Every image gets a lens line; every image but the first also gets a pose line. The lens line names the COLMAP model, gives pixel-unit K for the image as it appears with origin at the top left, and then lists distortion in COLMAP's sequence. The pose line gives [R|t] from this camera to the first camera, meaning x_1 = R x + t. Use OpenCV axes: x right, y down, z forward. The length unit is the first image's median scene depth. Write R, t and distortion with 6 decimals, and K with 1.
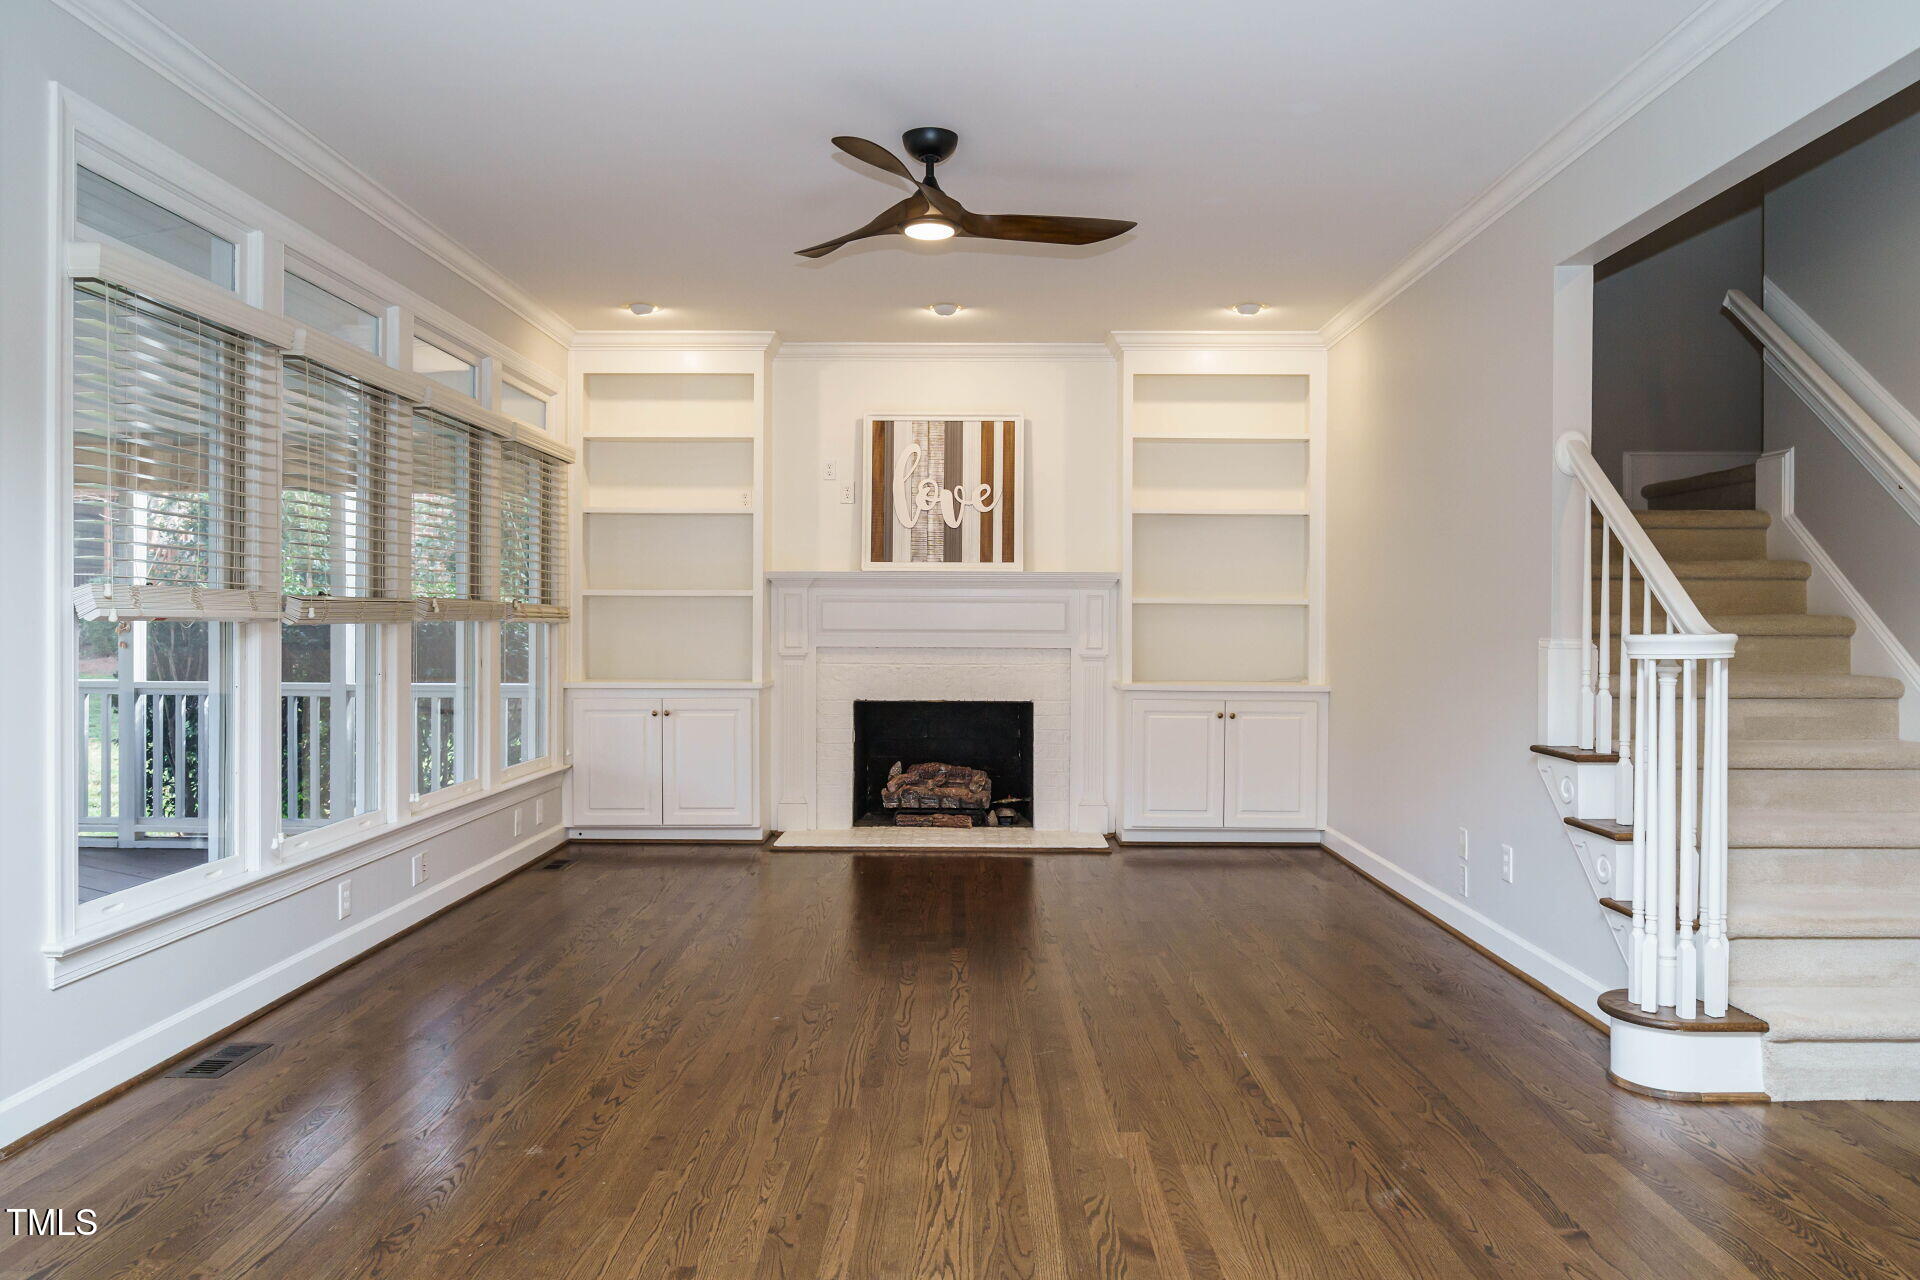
lens RADIAL K [[1303.9, 0, 966.7], [0, 1303.9, 629.0], [0, 0, 1]] dist [-0.004642, 0.001889]
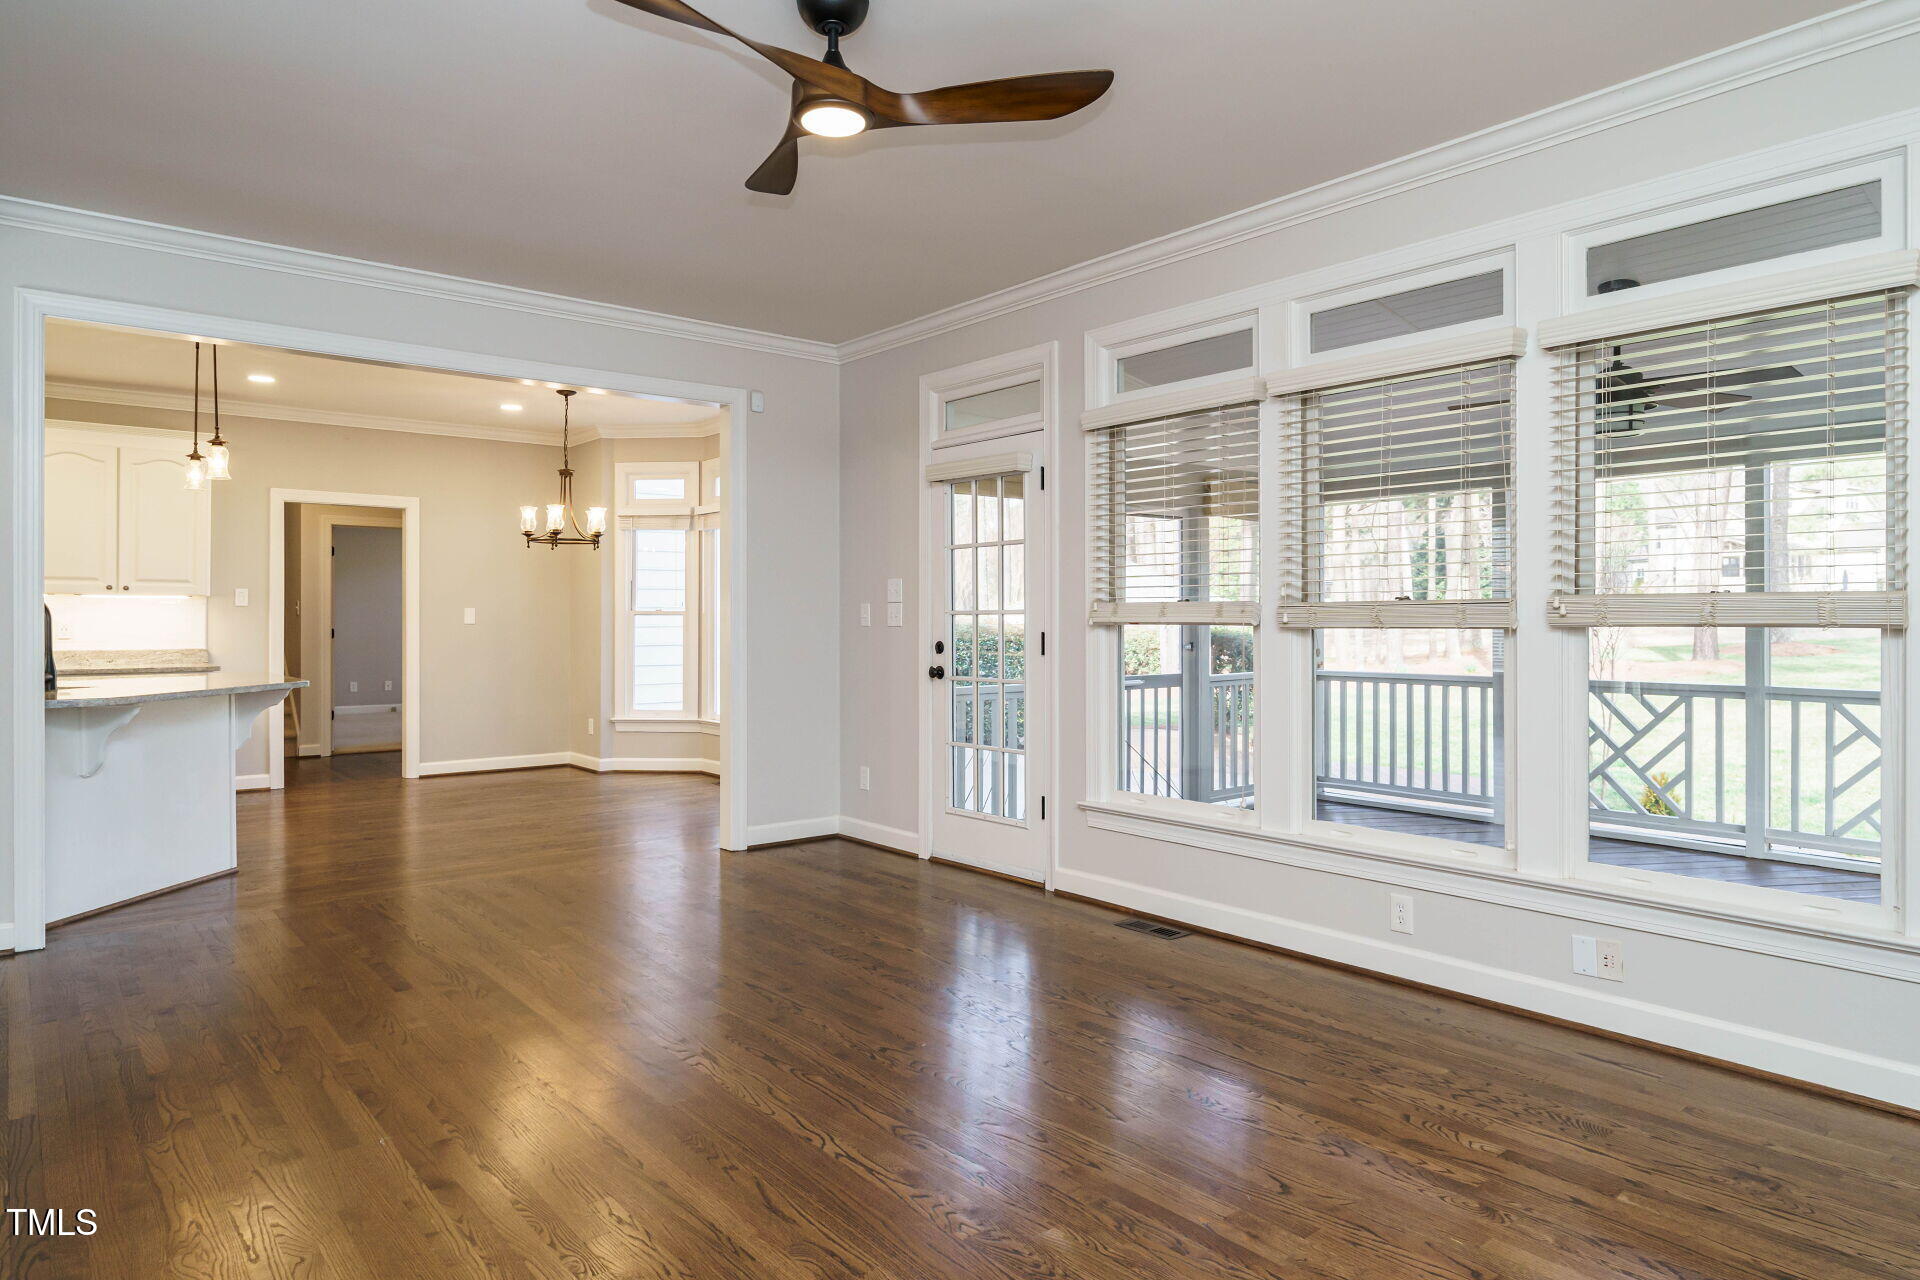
lens RADIAL K [[1173.6, 0, 952.6], [0, 1173.6, 619.2], [0, 0, 1]] dist [0.002258, 0.000337]
pose [[-0.778043, -0.003473, -0.628201, 0.208457], [-0.004564, 0.999990, 0.000124, -0.005331], [0.628194, 0.002964, -0.778051, 0.936819]]
